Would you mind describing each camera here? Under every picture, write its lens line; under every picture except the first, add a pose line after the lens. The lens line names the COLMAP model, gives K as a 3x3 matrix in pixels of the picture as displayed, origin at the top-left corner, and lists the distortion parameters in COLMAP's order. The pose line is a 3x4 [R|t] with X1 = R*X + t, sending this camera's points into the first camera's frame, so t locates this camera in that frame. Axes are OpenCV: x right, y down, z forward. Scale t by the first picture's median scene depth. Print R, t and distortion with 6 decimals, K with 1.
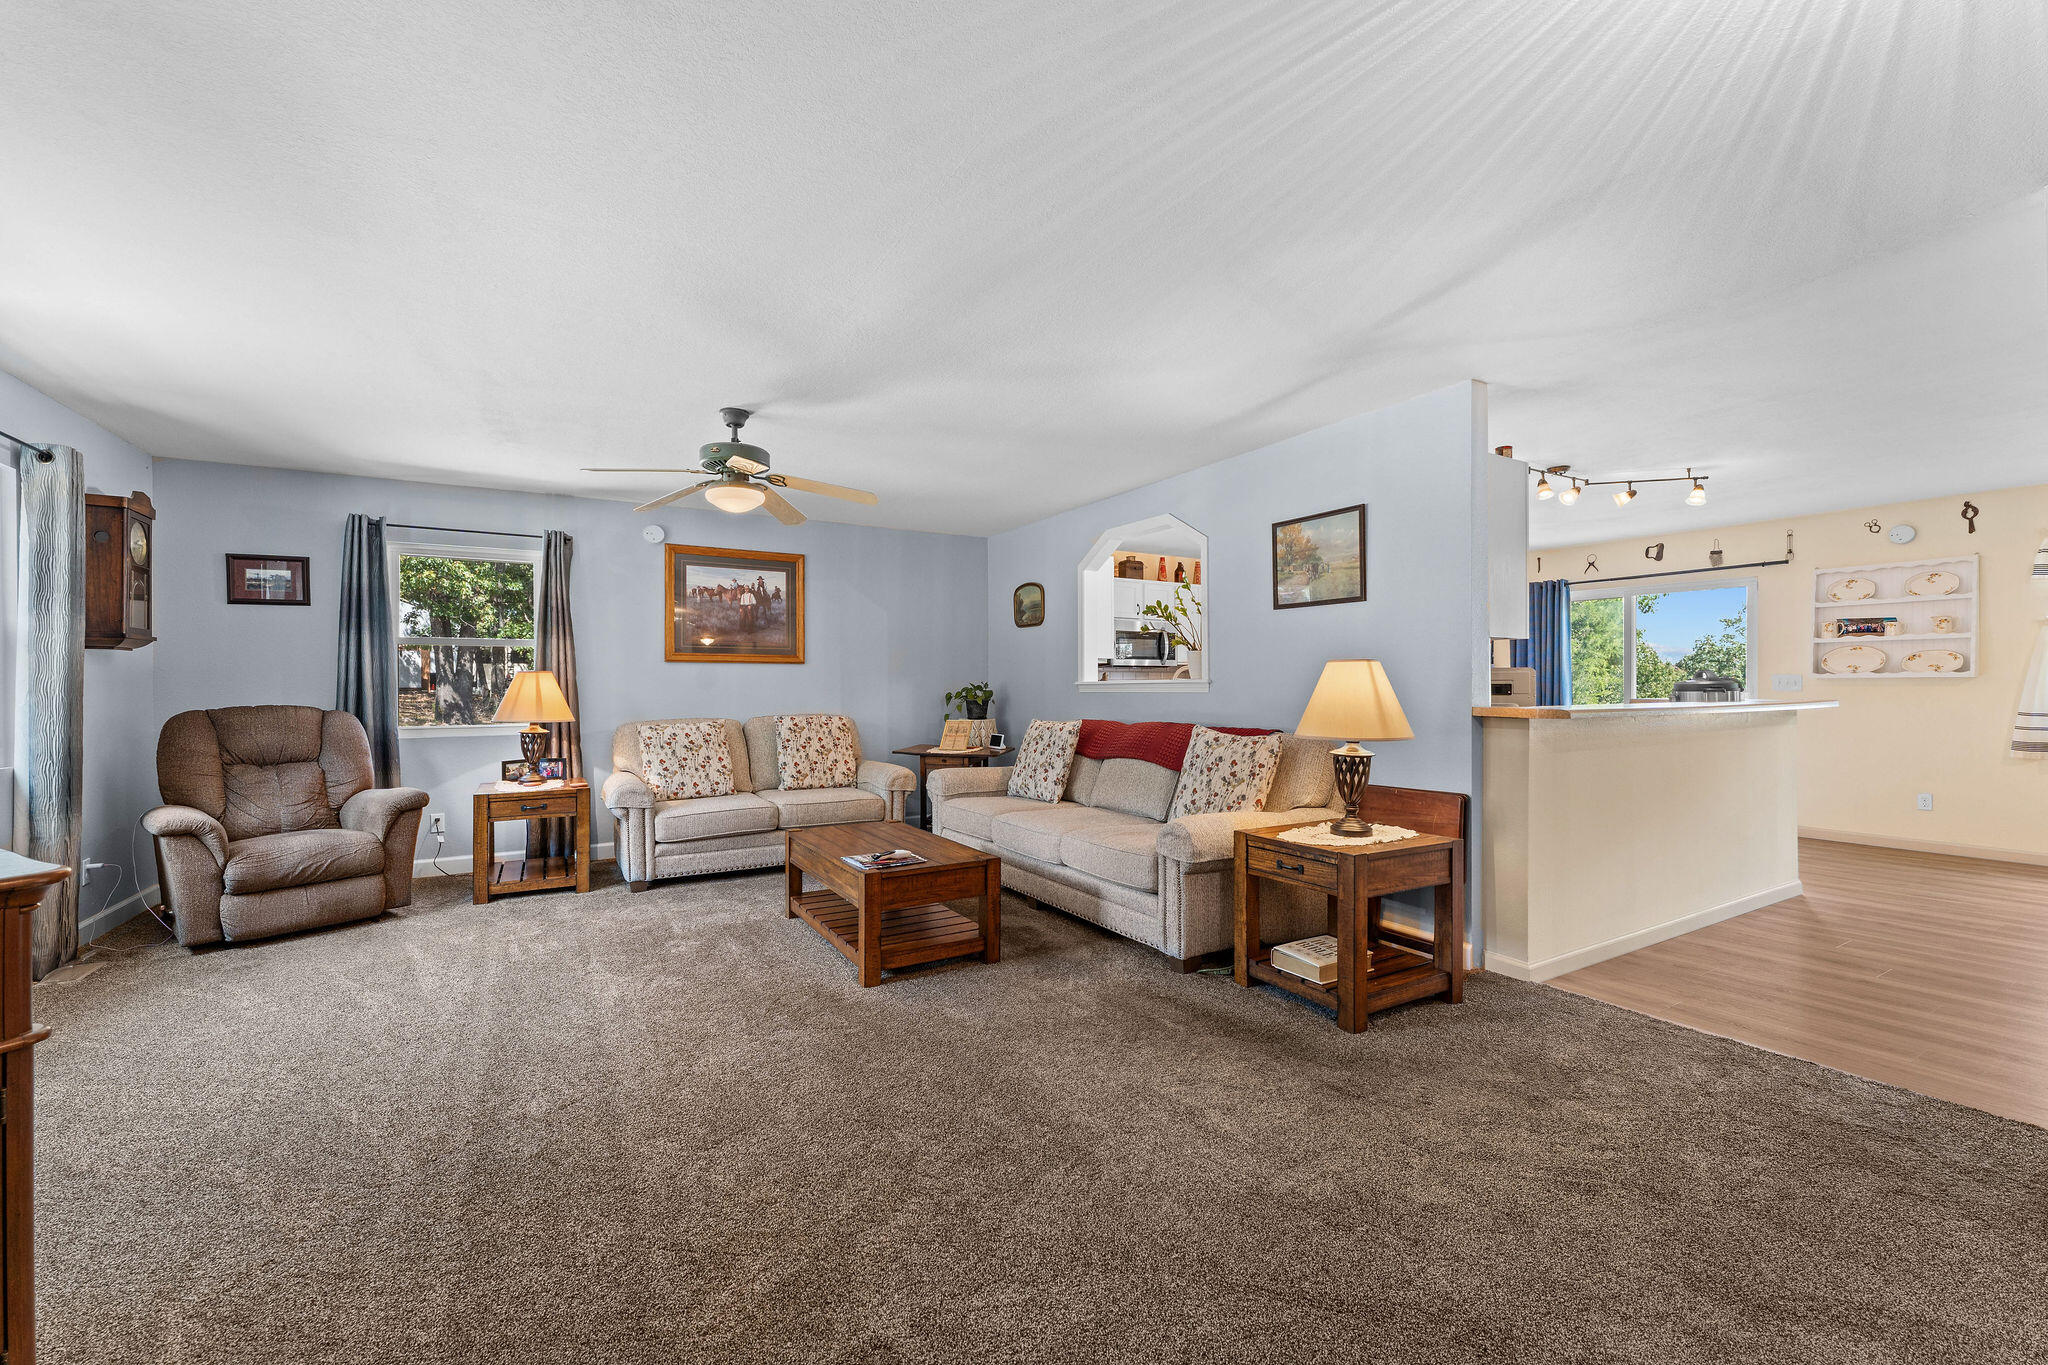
lens RADIAL K [[818.0, 0, 1020.7], [0, 818.0, 685.9], [0, 0, 1]] dist [-0.002997, -0.000458]
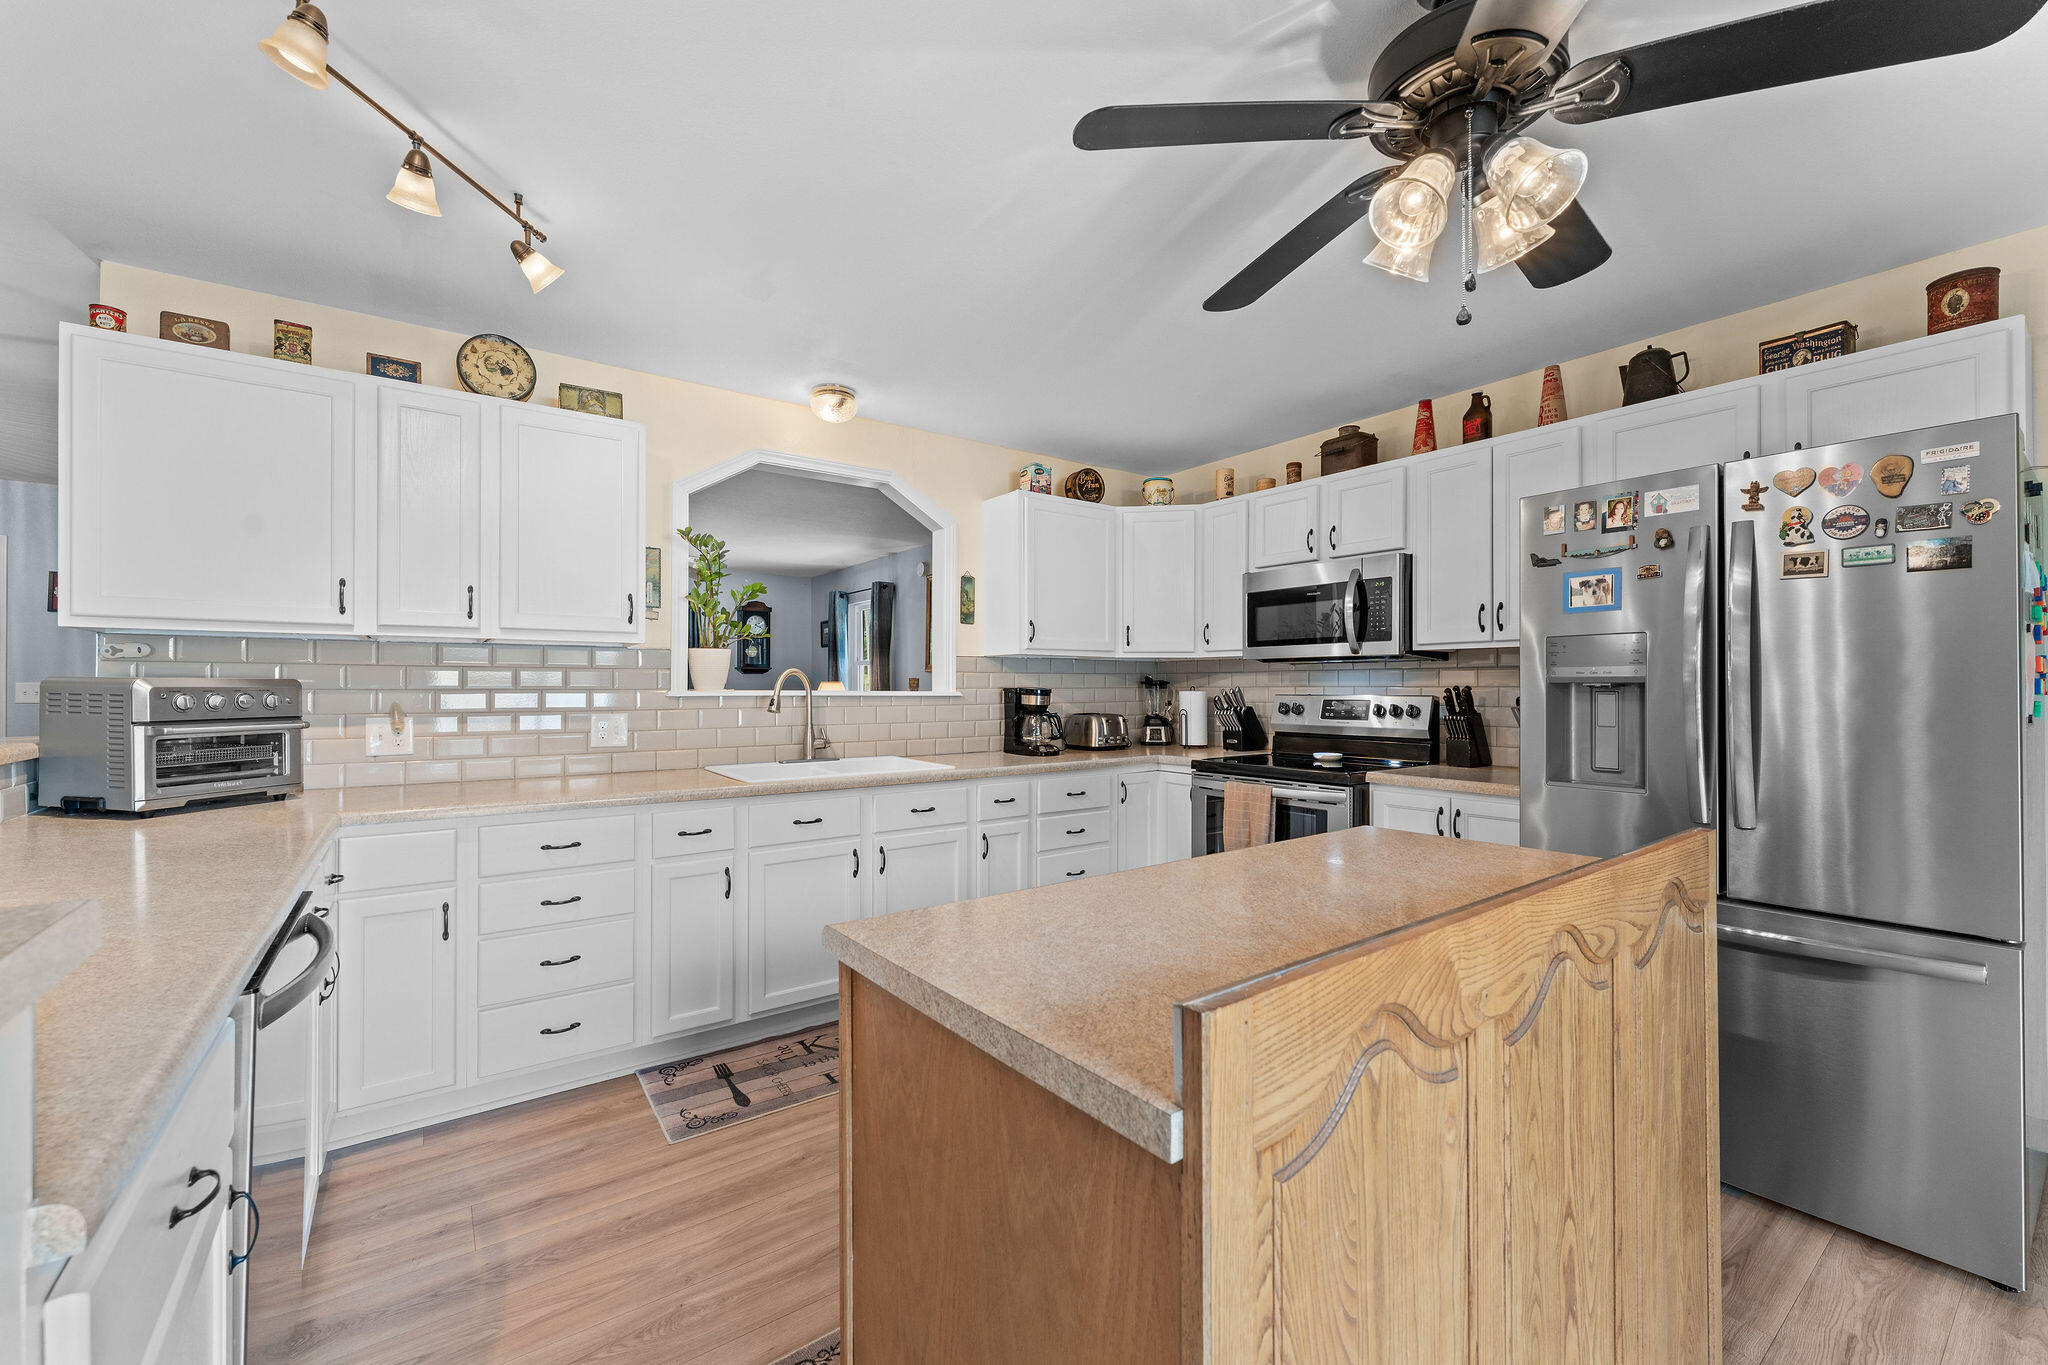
lens RADIAL K [[818.0, 0, 1027.3], [0, 818.0, 685.8], [0, 0, 1]] dist [-0.002997, -0.000458]
pose [[0.109786, 0.001442, -0.993954, 0.756131], [0.001230, 0.999998, 0.001586, -0.011121], [0.993954, -0.001397, 0.109784, 0.964350]]
